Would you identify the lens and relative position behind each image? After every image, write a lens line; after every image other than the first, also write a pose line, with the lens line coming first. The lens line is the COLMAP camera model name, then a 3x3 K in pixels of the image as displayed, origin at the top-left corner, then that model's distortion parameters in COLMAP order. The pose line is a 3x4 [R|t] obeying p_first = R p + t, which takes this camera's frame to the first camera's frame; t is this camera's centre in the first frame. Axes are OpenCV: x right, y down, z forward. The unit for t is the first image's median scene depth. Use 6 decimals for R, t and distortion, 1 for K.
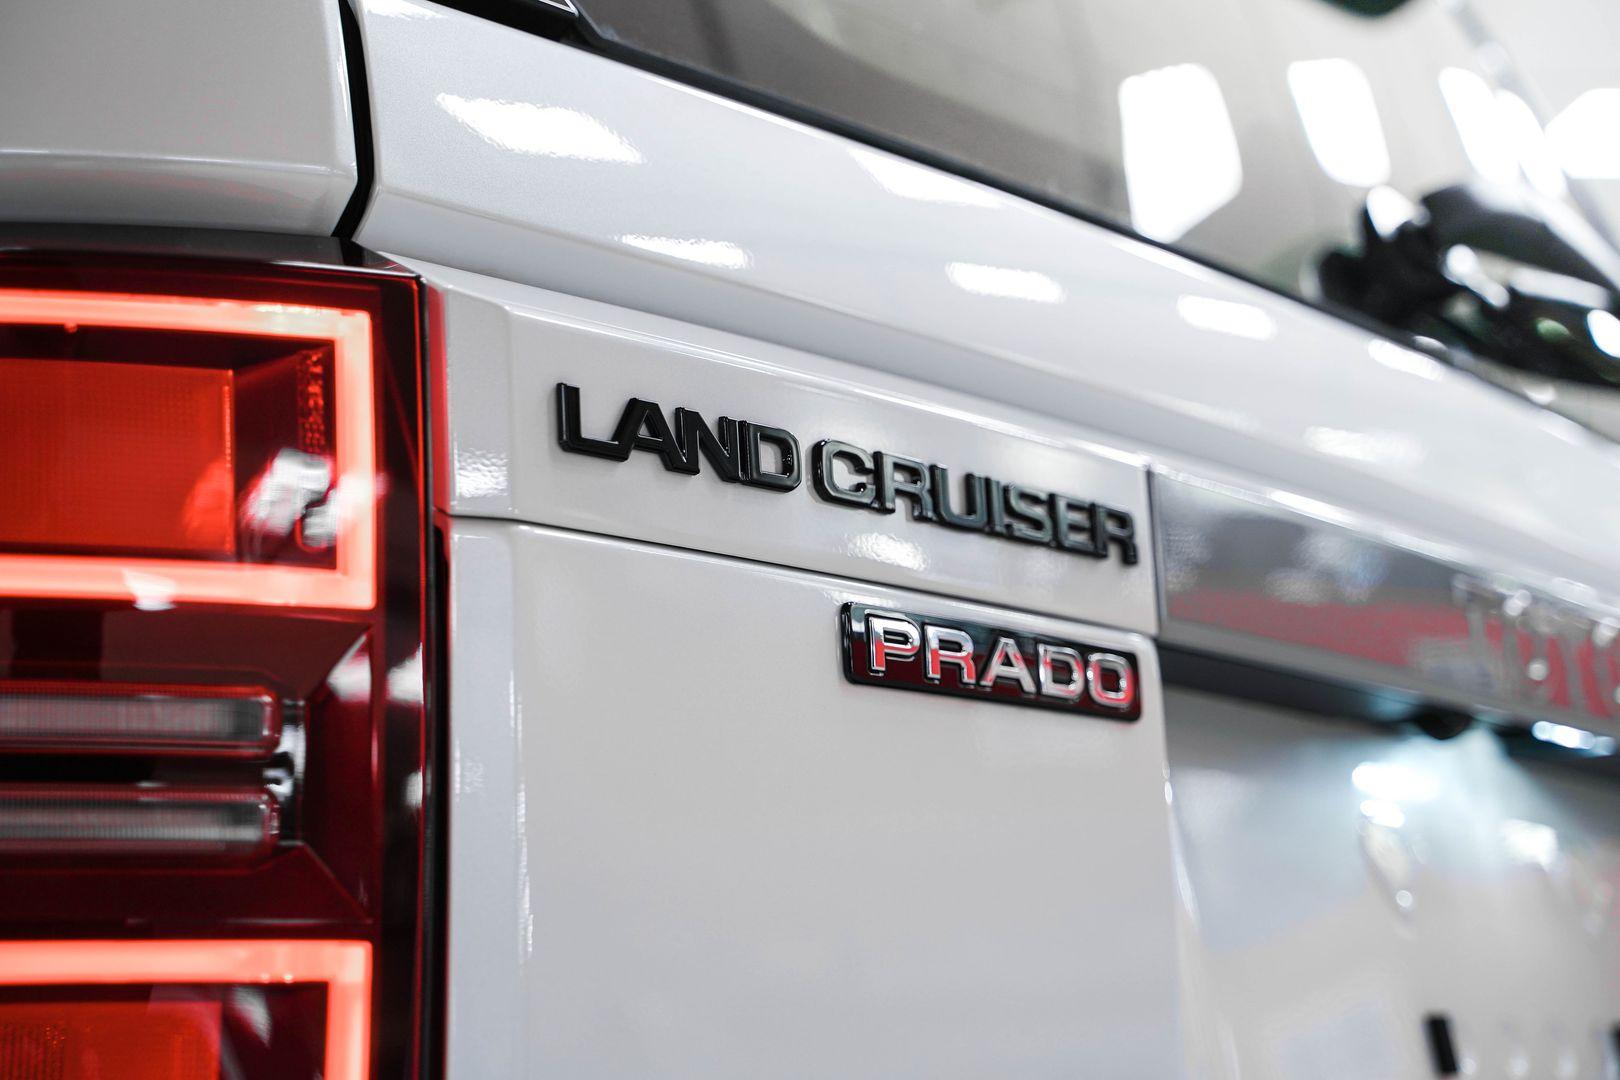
lens RADIAL K [[2849.9, 0, 808.5], [0, 2849.9, 541.3], [0, 0, 1]] dist [0.043370, 0.000000]
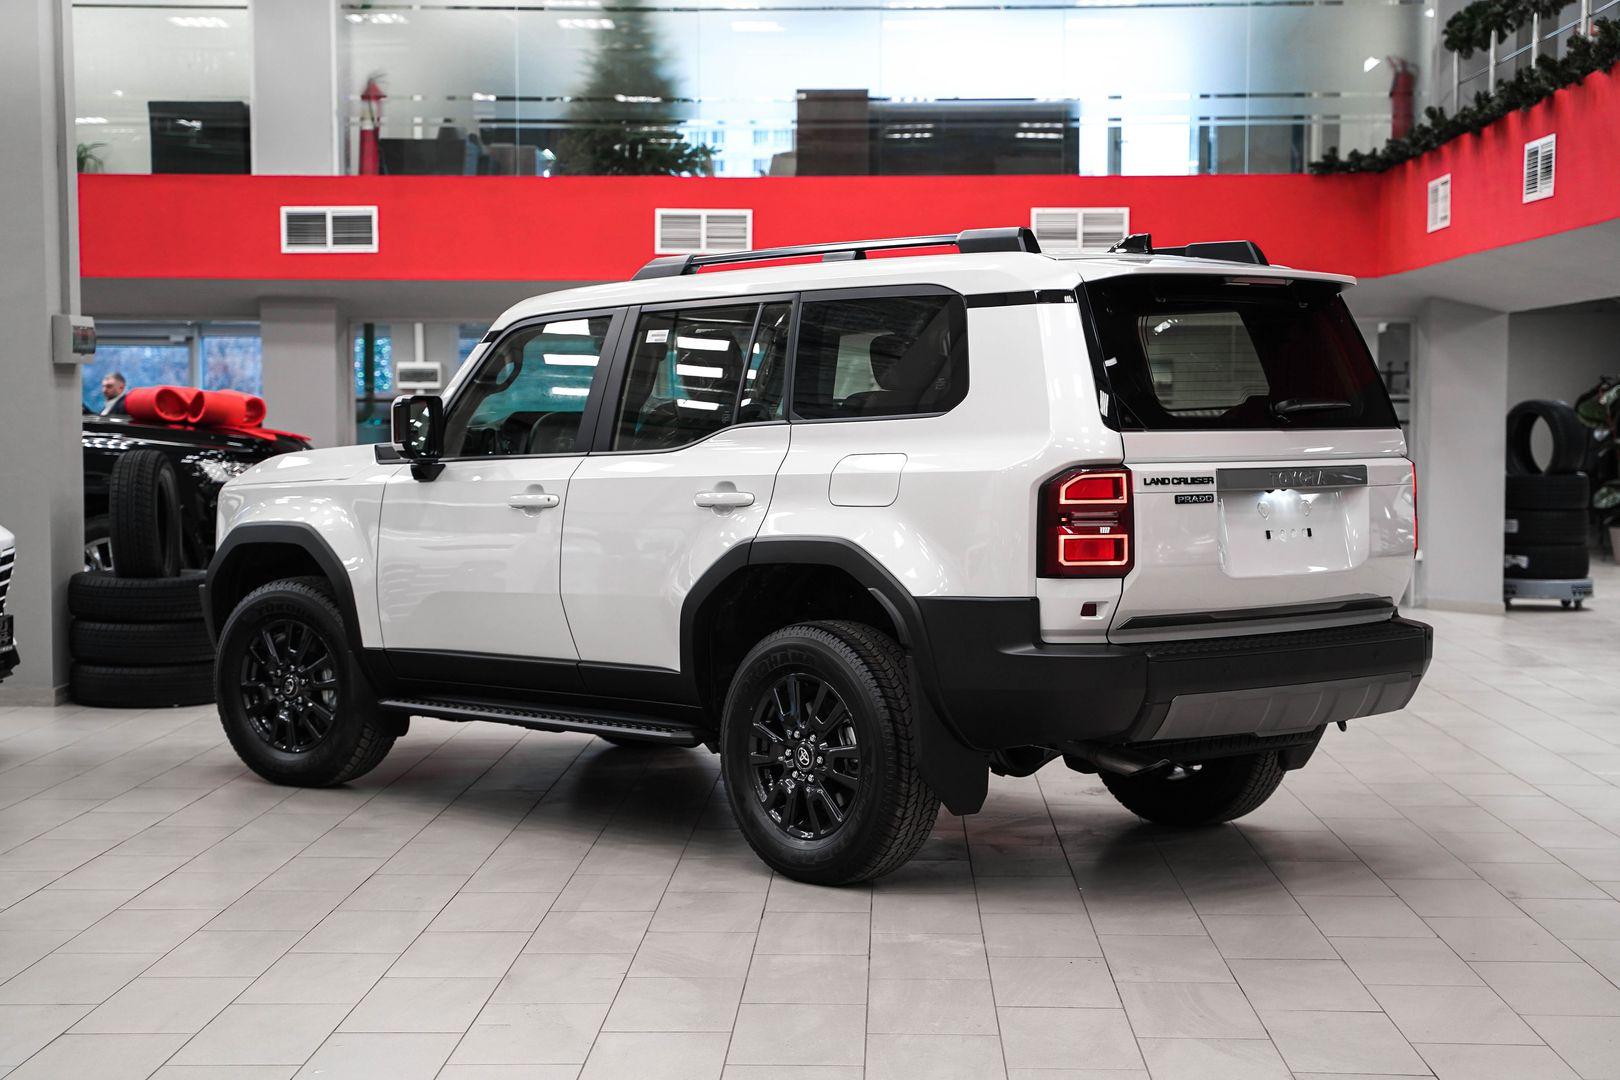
lens RADIAL K [[2587.5, 0, 823.9], [0, 2587.5, 551.5], [0, 0, 1]] dist [0.138969, 0.000000]
pose [[0.979180, -0.001916, -0.202983, 0.602767], [0.048696, 0.972974, 0.225722, -1.751921], [0.197065, -0.230907, 0.952810, -7.277825]]
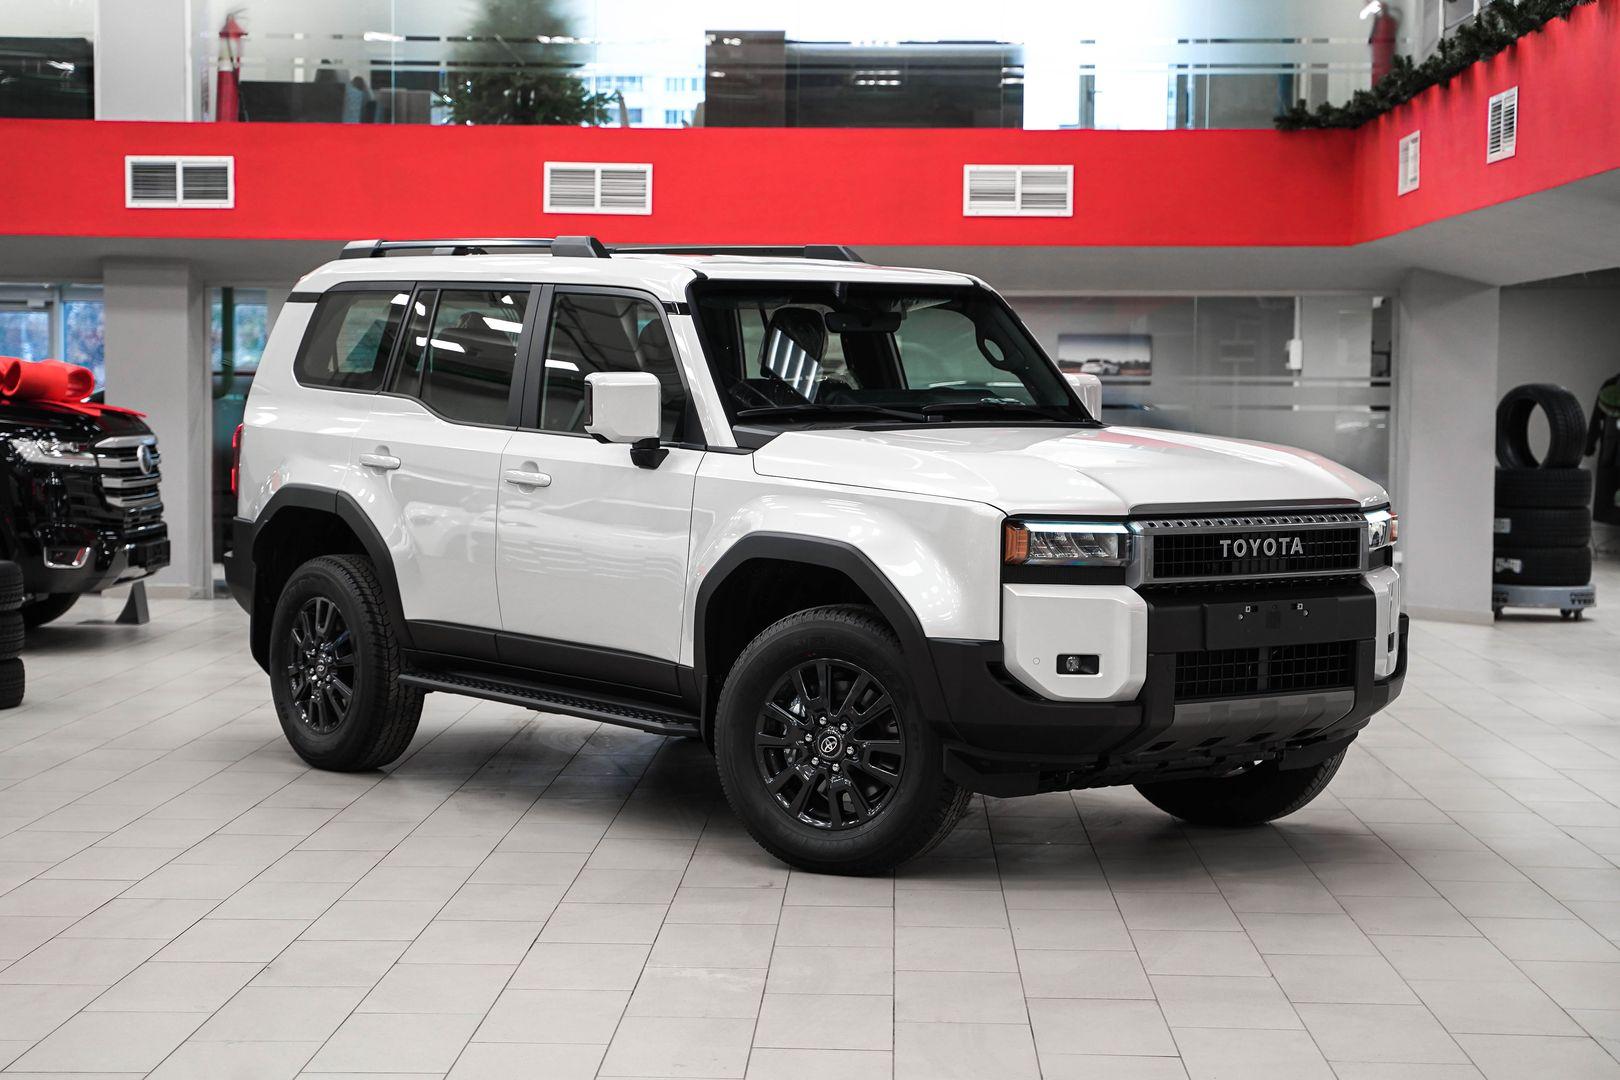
lens RADIAL K [[2911.7, 0, 808.1], [0, 2911.7, 533.8], [0, 0, 1]] dist [0.166005, 0.000000]
pose [[0.976355, 0.005756, -0.216098, 0.997543], [0.042818, 0.974691, 0.219419, -1.736049], [0.211892, -0.223483, 0.951397, -7.259088]]
